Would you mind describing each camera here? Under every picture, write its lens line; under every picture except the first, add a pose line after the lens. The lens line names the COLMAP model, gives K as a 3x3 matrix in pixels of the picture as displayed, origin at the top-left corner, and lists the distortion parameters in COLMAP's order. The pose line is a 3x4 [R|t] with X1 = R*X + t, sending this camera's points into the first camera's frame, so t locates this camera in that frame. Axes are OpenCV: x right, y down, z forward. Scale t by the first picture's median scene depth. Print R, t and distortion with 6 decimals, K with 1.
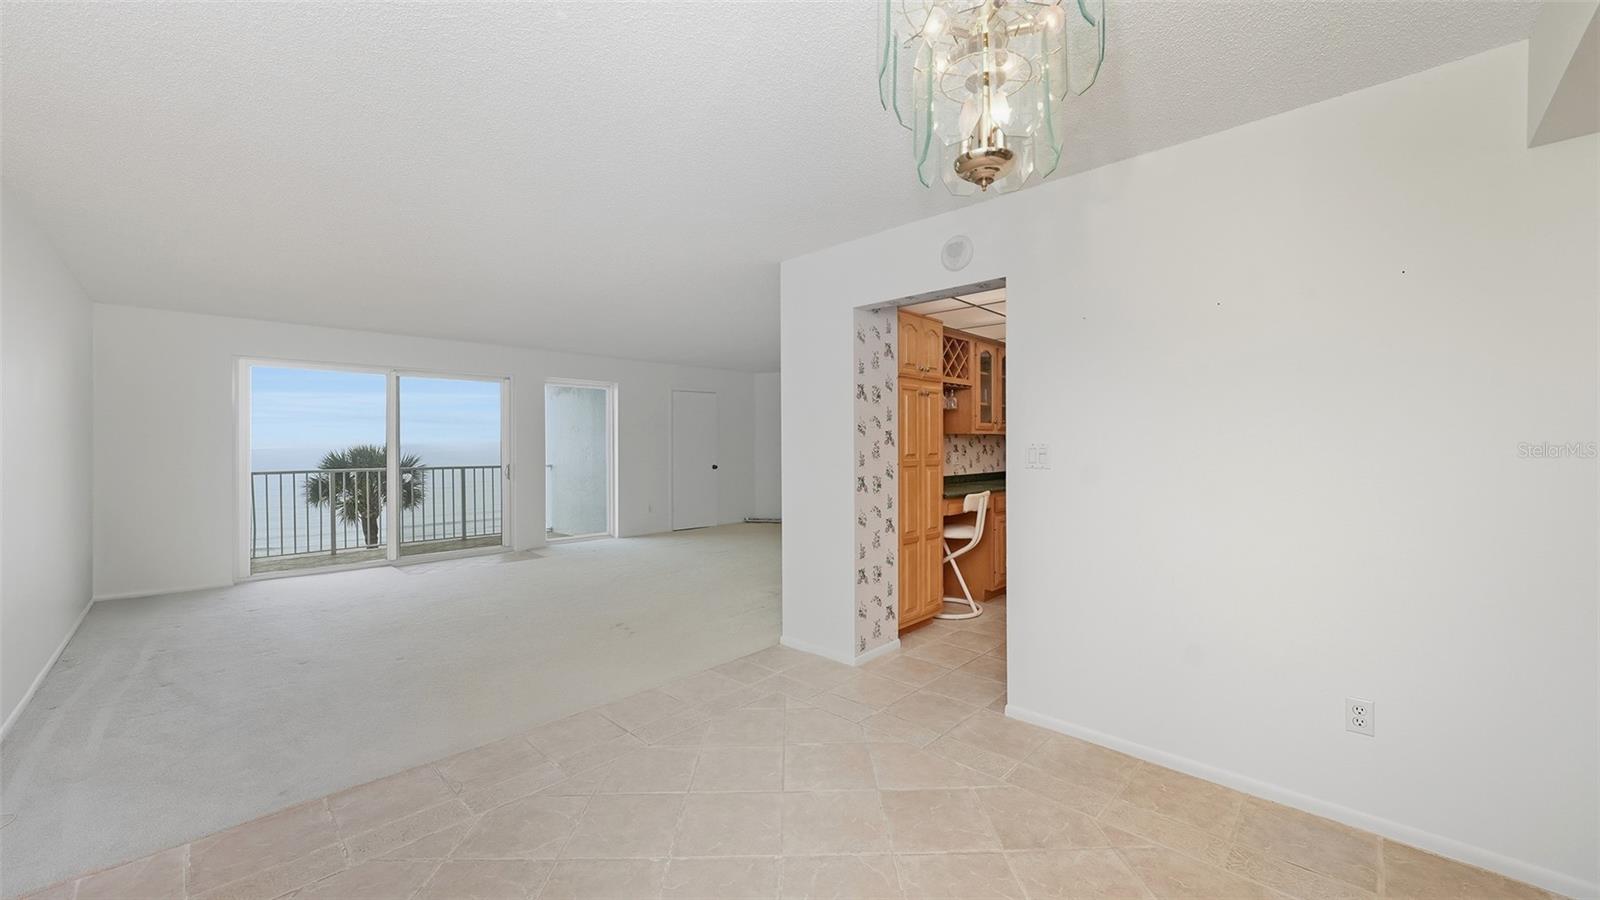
lens RADIAL K [[616.9, 0, 808.2], [0, 616.9, 449.1], [0, 0, 1]] dist [0.001313, 0.000280]
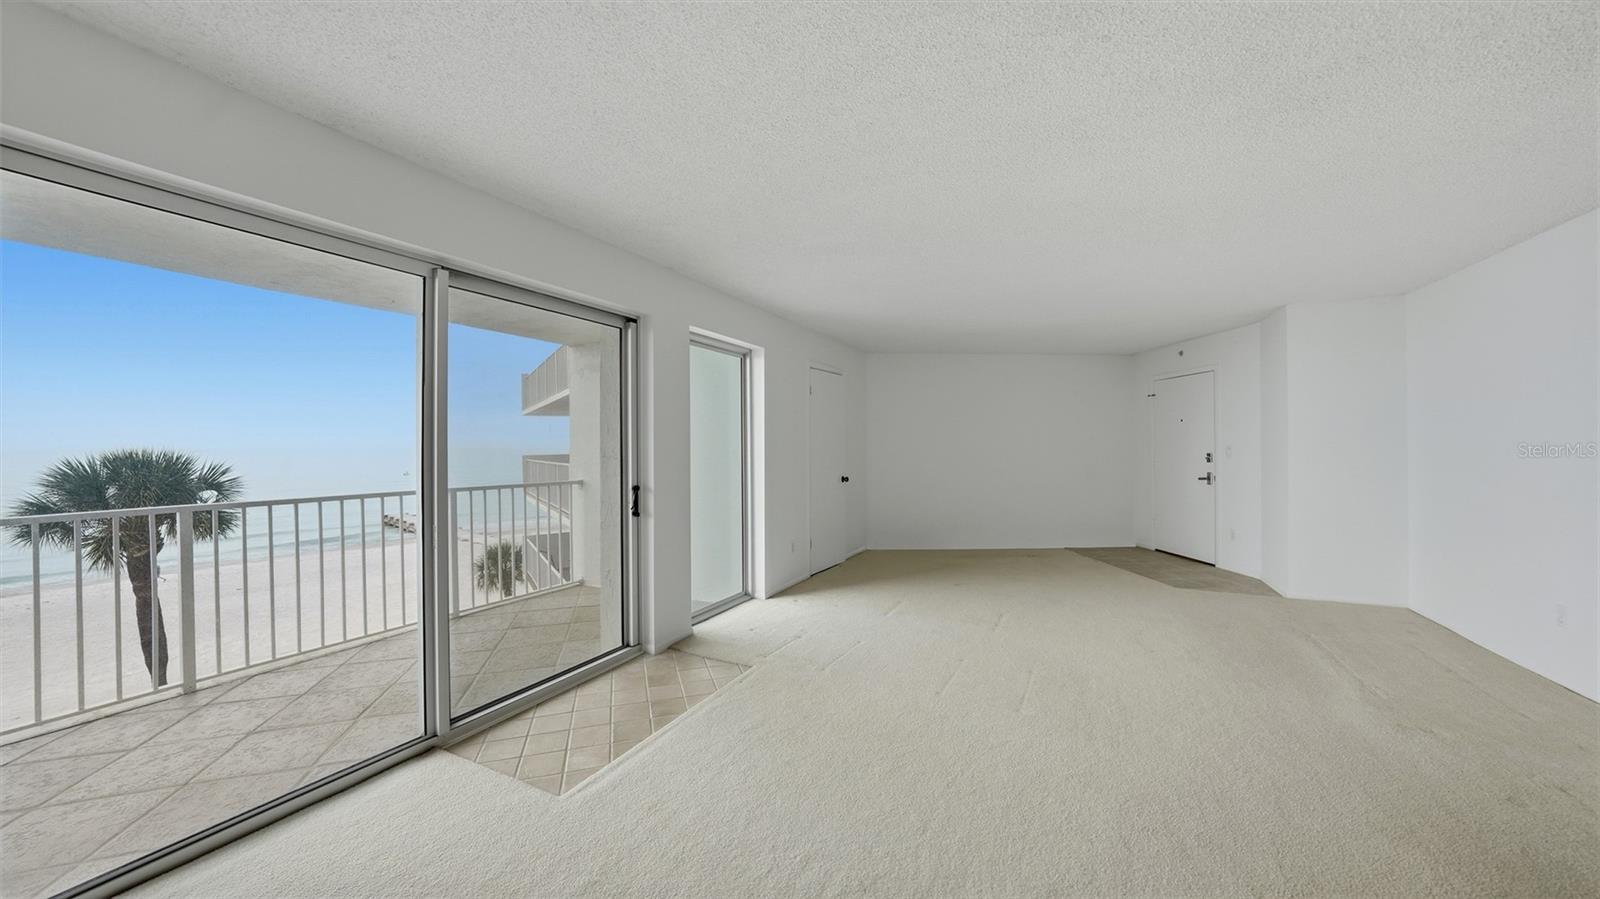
lens RADIAL K [[553.1, 0, 805.8], [0, 553.1, 450.1], [0, 0, 1]] dist [-0.010132, 0.000086]
pose [[0.950232, -0.003641, 0.311521, -0.243657], [0.004053, 0.999992, -0.000675, -0.002577], [-0.311515, 0.001904, 0.950239, 0.252792]]
